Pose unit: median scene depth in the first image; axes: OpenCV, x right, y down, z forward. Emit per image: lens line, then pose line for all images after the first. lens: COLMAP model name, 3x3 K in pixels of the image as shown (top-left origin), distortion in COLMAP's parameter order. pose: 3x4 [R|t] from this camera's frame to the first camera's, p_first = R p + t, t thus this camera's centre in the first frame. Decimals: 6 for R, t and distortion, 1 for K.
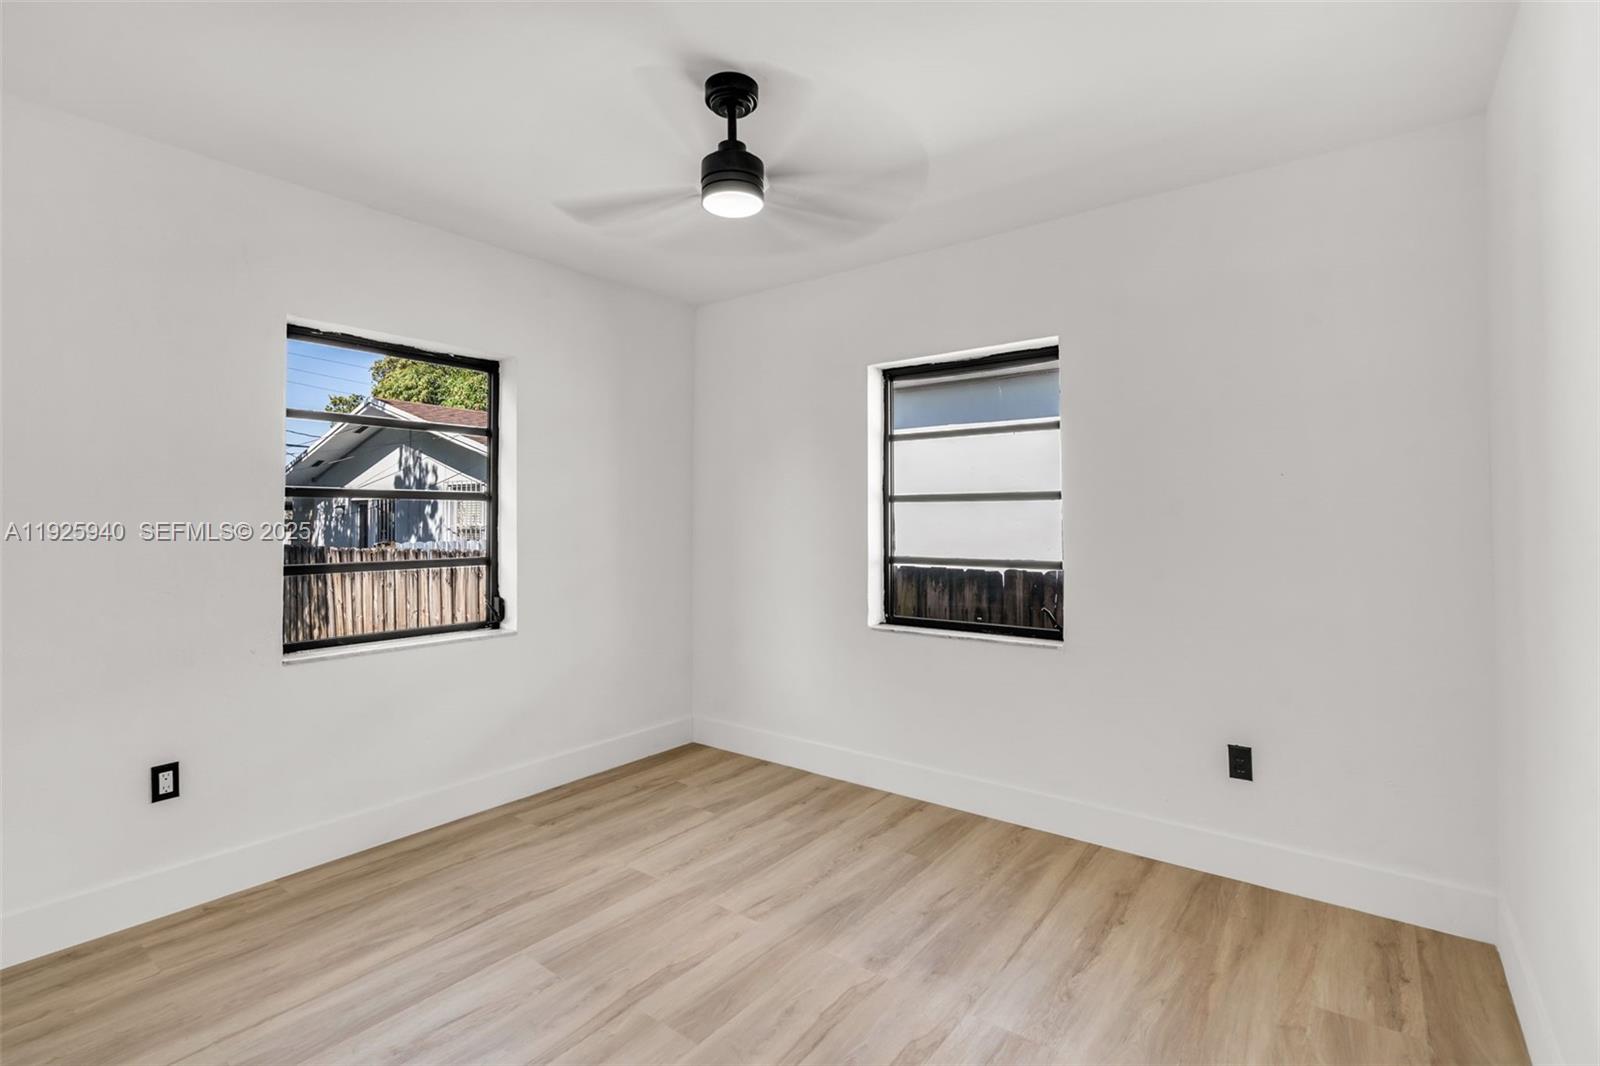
lens RADIAL K [[726.3, 0, 776.8], [0, 726.3, 520.6], [0, 0, 1]] dist [-0.000338, 0.000578]
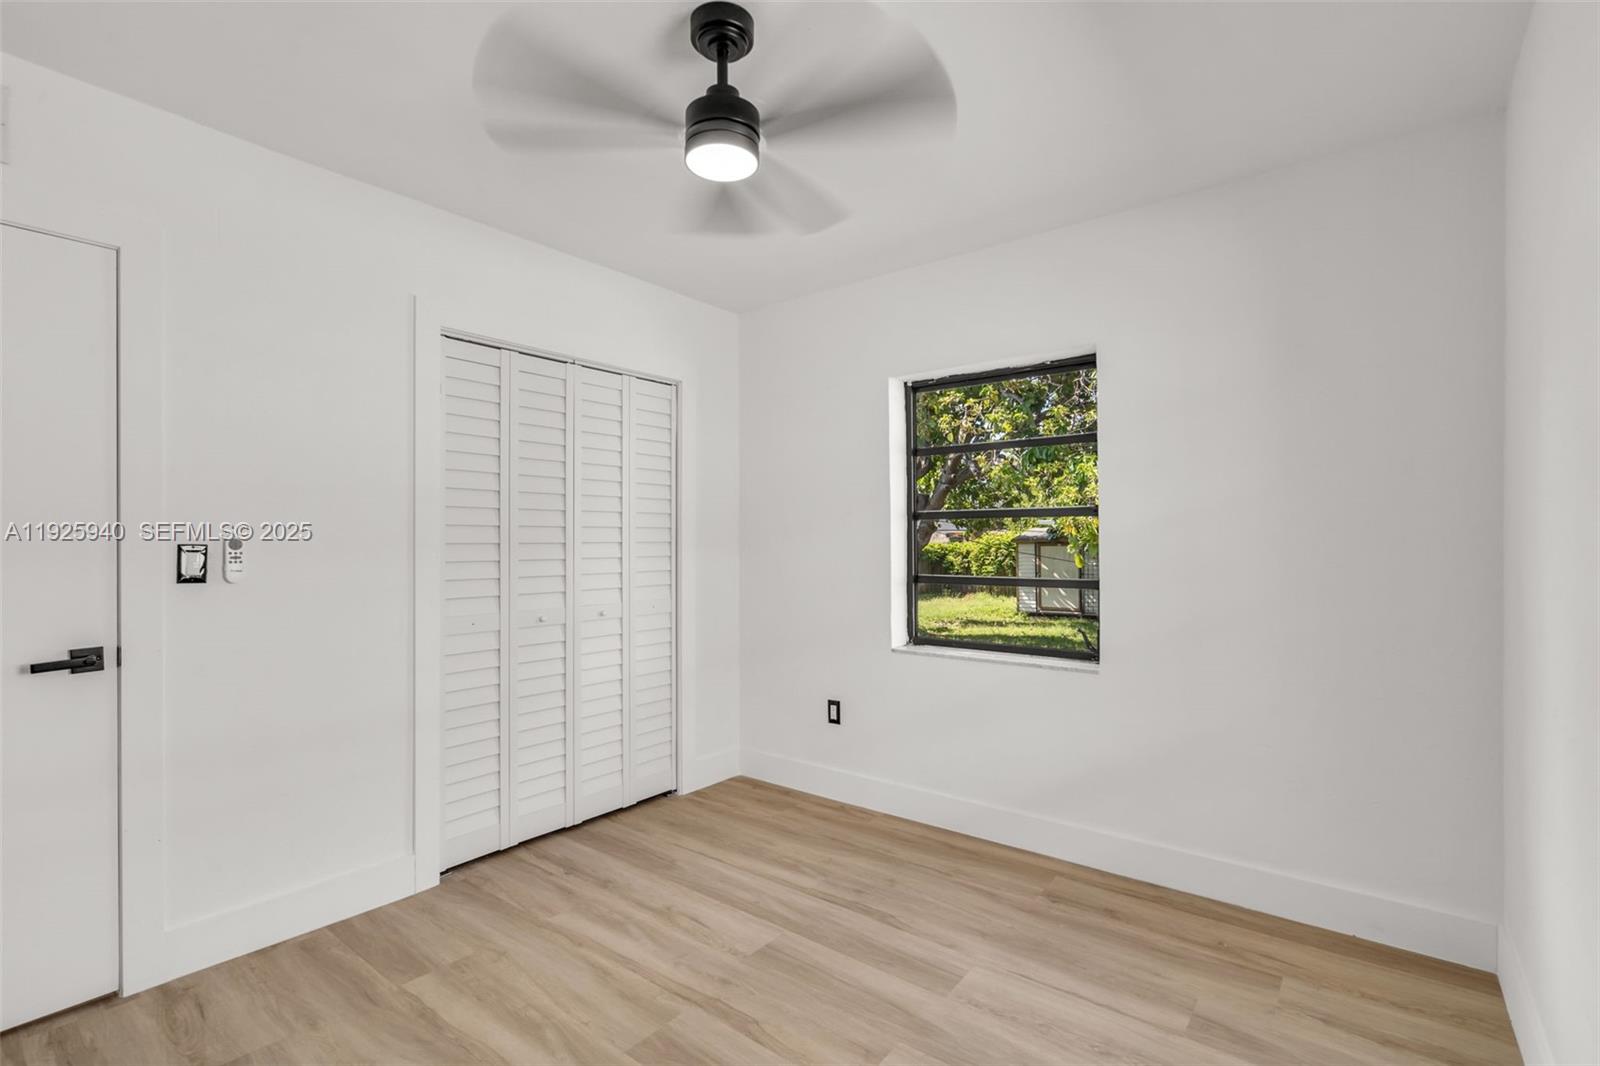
lens RADIAL K [[726.3, 0, 809.7], [0, 726.3, 538.2], [0, 0, 1]] dist [-0.000338, 0.000578]
pose [[0.023819, -0.004664, -0.999705, 0.607711], [0.003949, 0.999982, -0.004571, 0.002608], [0.999708, -0.003839, 0.023837, 0.816803]]
